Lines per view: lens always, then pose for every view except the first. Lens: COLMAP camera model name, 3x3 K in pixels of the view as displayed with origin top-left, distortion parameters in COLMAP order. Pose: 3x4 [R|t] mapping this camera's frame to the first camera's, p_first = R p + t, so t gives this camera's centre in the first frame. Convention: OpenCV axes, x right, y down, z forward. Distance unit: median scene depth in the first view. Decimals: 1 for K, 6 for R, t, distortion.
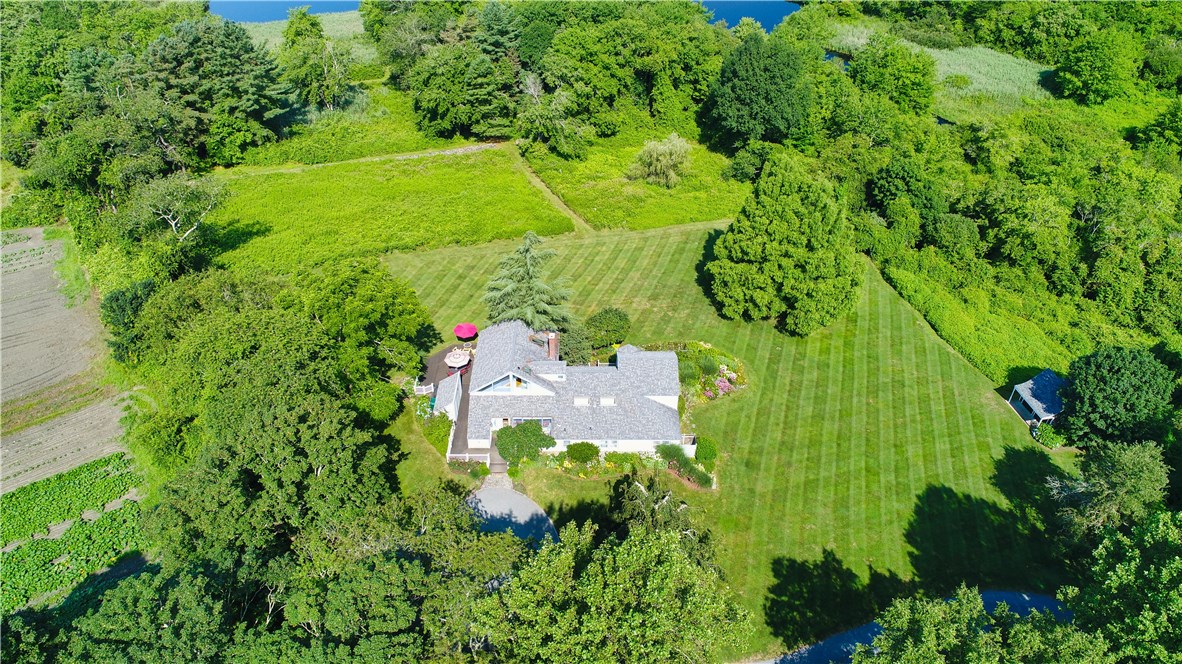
lens RADIAL K [[786.9, 0, 589.2], [0, 786.9, 334.2], [0, 0, 1]] dist [-0.003649, -0.000341]
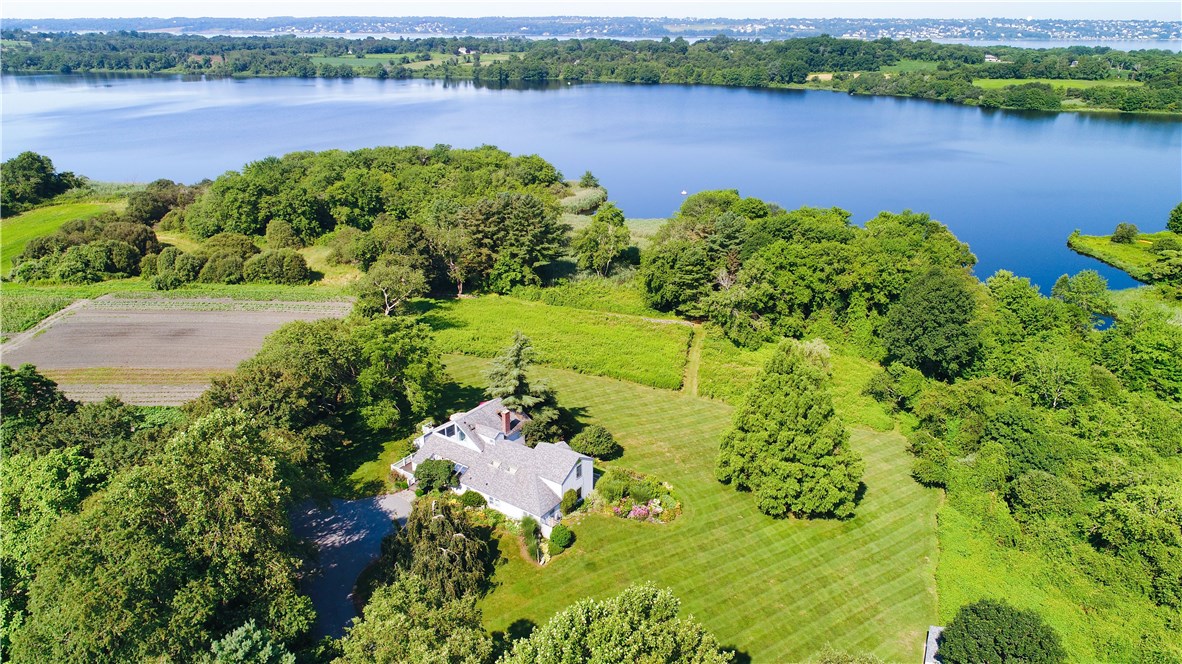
lens RADIAL K [[786.9, 0, 595.0], [0, 786.9, 328.2], [0, 0, 1]] dist [-0.003649, -0.000341]
pose [[0.822230, 0.205983, -0.530574, 0.723973], [-0.353977, 0.915059, -0.193308, 0.073633], [0.445688, 0.346754, 0.825302, -0.016902]]
